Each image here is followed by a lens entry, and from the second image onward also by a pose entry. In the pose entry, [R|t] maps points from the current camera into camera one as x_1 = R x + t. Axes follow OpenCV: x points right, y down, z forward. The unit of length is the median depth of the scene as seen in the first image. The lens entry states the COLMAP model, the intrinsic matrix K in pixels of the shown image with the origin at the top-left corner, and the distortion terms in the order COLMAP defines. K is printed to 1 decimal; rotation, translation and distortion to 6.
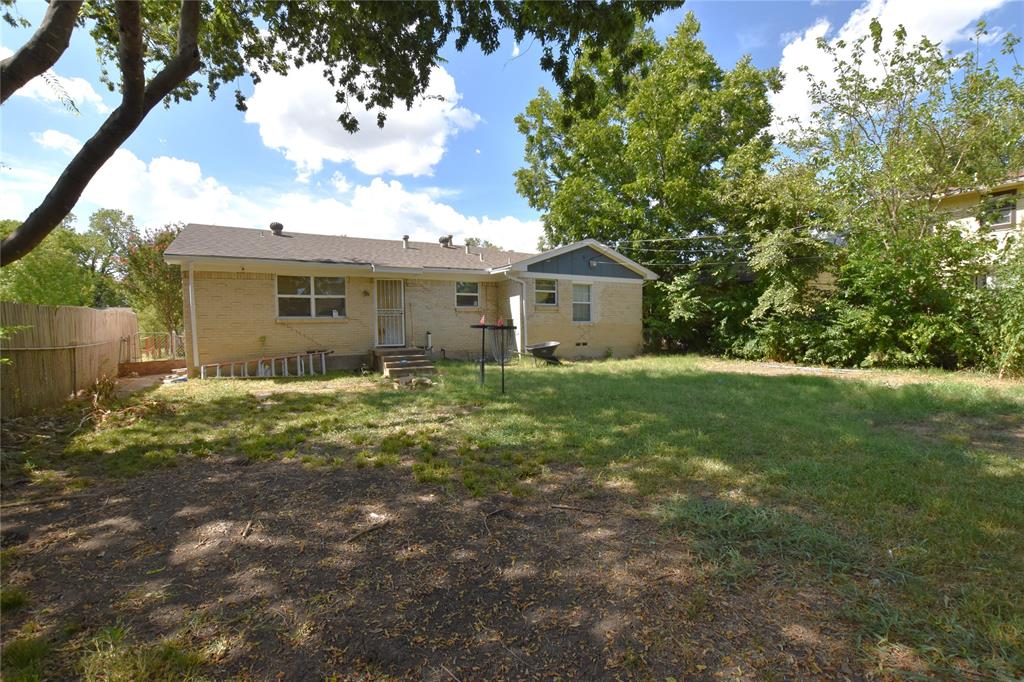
lens RADIAL K [[450.7, 0, 520.0], [0, 450.7, 342.4], [0, 0, 1]] dist [-0.019678, -0.000499]
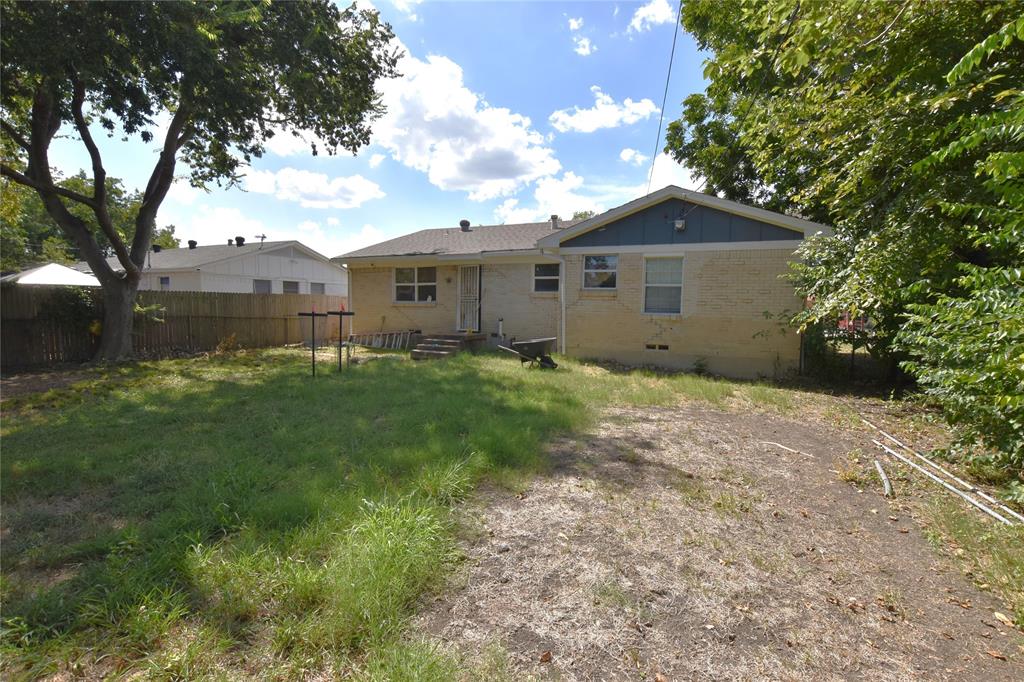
lens RADIAL K [[504.0, 0, 513.5], [0, 504.0, 346.6], [0, 0, 1]] dist [-0.020603, -0.000311]
pose [[0.520062, 0.089153, -0.849463, 0.774088], [-0.058364, 0.995922, 0.068793, -0.042323], [0.852132, 0.013801, 0.523144, 0.495538]]
